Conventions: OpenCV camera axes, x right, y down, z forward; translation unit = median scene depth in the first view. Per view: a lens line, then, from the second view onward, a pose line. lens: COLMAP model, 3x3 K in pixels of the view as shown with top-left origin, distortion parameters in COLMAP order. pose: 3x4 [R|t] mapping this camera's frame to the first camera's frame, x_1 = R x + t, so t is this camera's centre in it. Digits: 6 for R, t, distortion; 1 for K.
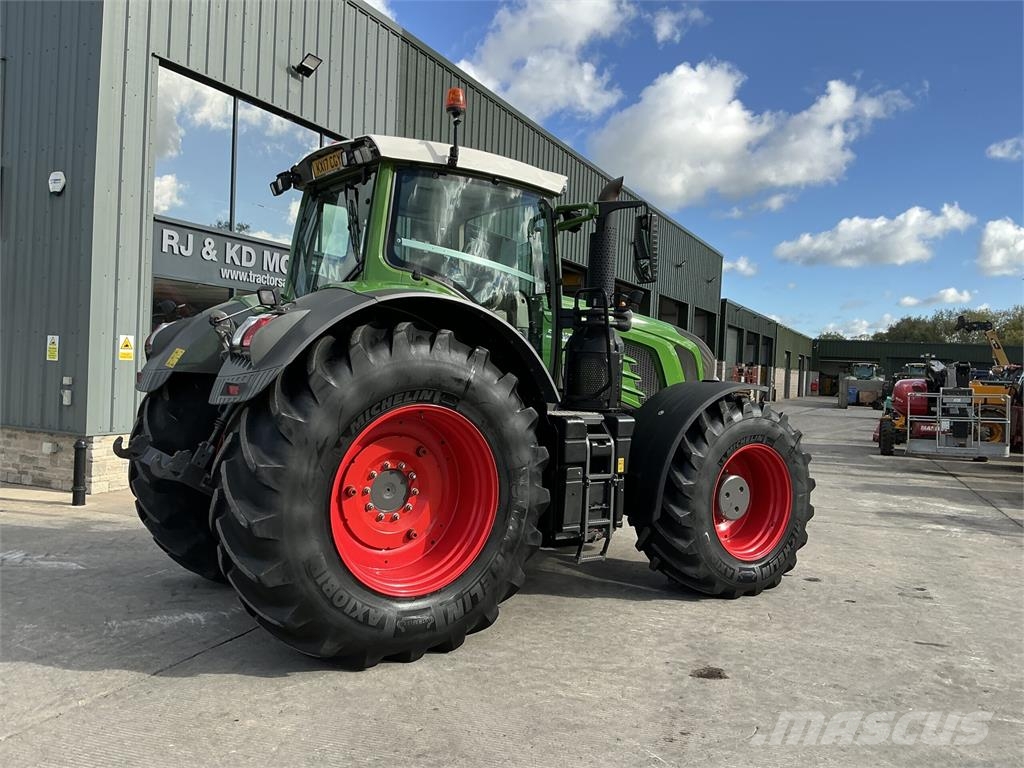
lens RADIAL K [[852.3, 0, 518.3], [0, 852.3, 377.5], [0, 0, 1]] dist [0.115553, -0.236773]
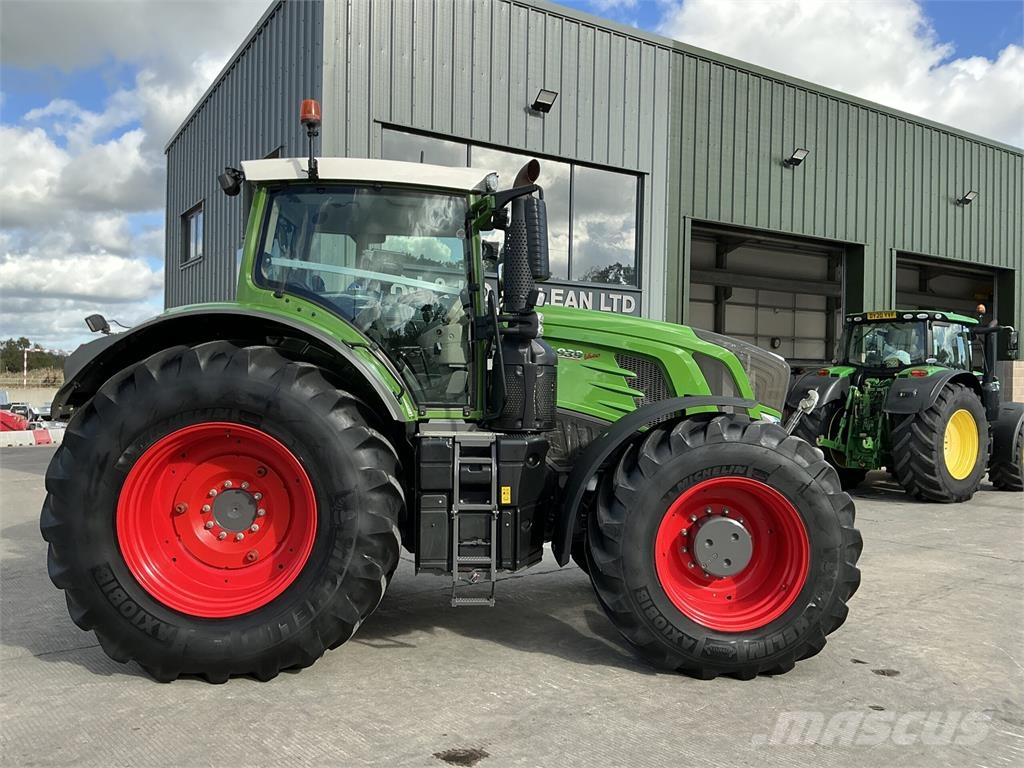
lens RADIAL K [[852.3, 0, 515.5], [0, 852.3, 379.8], [0, 0, 1]] dist [0.115553, -0.236773]
pose [[0.840758, -0.032584, -0.540430, 0.613167], [0.013229, 0.999126, -0.039660, 0.022583], [0.541250, 0.026195, 0.840454, 0.297976]]
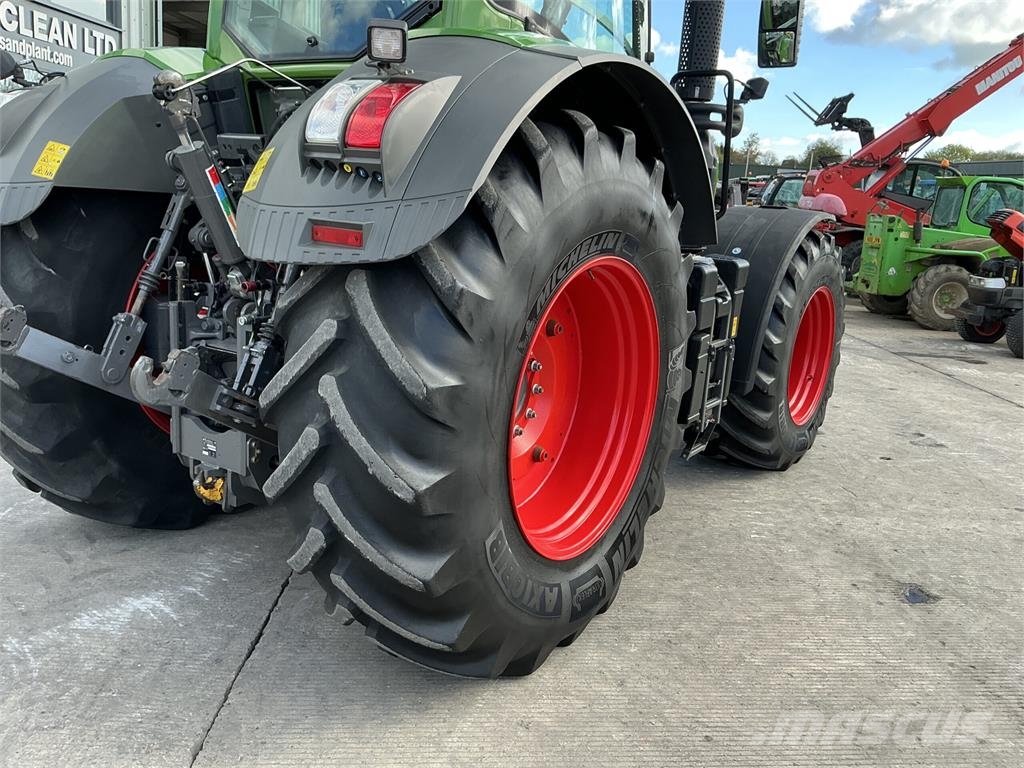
lens RADIAL K [[852.3, 0, 517.1], [0, 852.3, 382.2], [0, 0, 1]] dist [0.115553, -0.236773]
pose [[0.936492, -0.061064, 0.345332, -0.328072], [-0.017966, 0.975077, 0.221139, -0.011720], [-0.350229, -0.213299, 0.912054, 0.389793]]
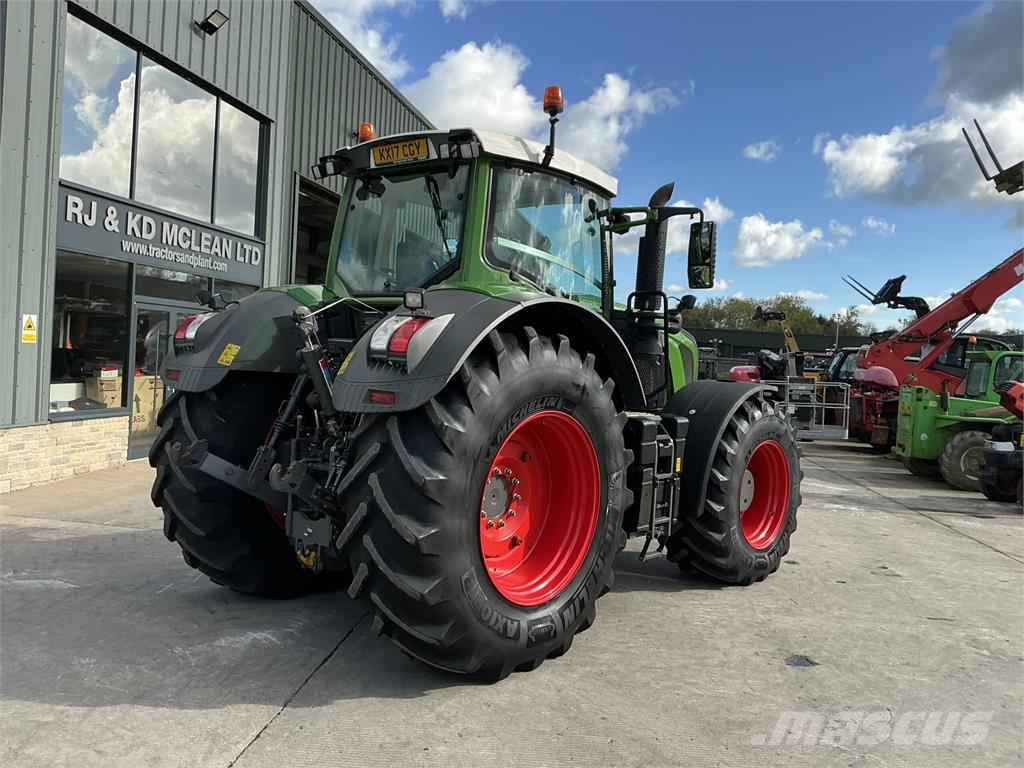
lens RADIAL K [[852.3, 0, 518.4], [0, 852.3, 377.2], [0, 0, 1]] dist [0.115553, -0.236773]
pose [[0.970713, 0.008861, 0.240078, -0.328475], [-0.015328, 0.999568, 0.025086, -0.026855], [-0.239752, -0.028032, 0.970429, 0.045911]]
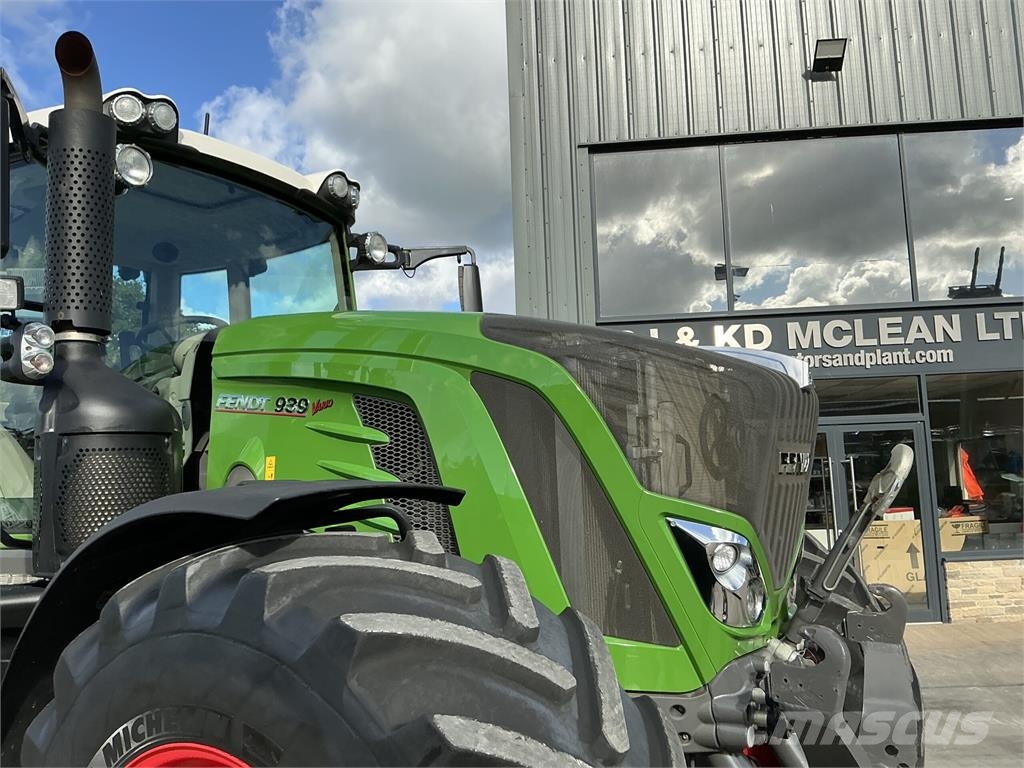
lens RADIAL K [[852.3, 0, 513.6], [0, 852.3, 377.9], [0, 0, 1]] dist [0.115553, -0.236773]
pose [[0.354167, -0.172296, -0.919173, 0.626043], [0.041431, 0.984807, -0.168635, 0.025557], [0.934264, 0.021643, 0.355925, 1.153295]]
